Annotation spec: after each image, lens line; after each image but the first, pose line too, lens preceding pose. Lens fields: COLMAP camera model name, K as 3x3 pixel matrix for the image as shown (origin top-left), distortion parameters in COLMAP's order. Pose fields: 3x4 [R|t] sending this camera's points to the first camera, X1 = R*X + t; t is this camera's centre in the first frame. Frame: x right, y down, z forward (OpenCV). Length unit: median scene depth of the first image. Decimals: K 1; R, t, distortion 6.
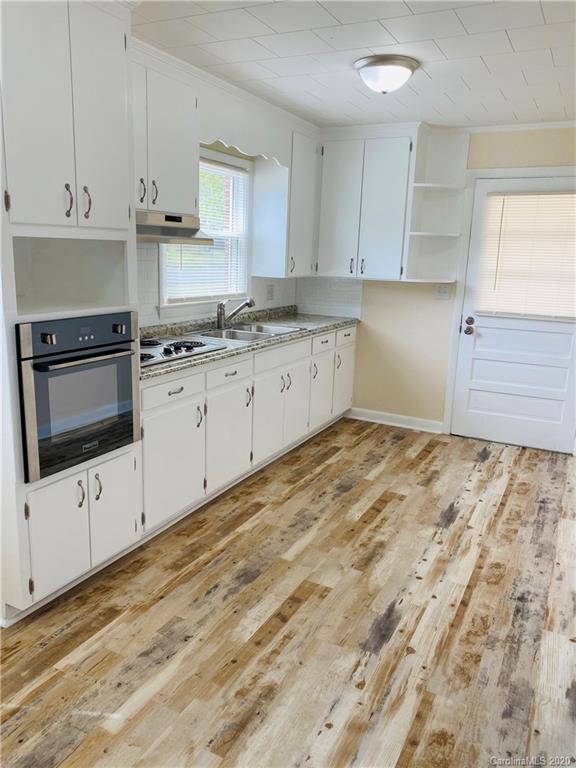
lens RADIAL K [[587.8, 0, 263.7], [0, 587.8, 372.8], [0, 0, 1]] dist [0.015538, -0.008851]
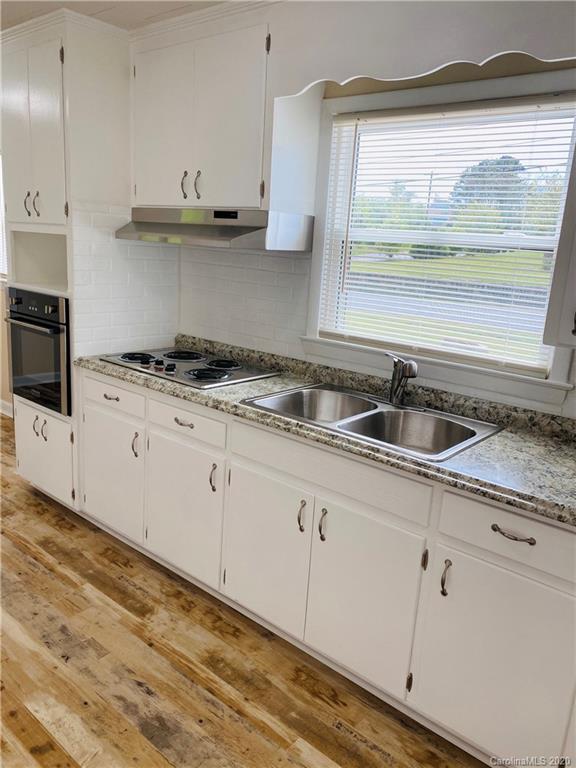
lens RADIAL K [[587.8, 0, 285.7], [0, 587.8, 373.8], [0, 0, 1]] dist [0.015538, -0.008851]
pose [[-0.188411, 0.186614, -0.964197, 0.785417], [-0.263603, 0.936145, 0.232694, -0.335524], [0.946052, 0.298008, -0.127188, 1.556156]]
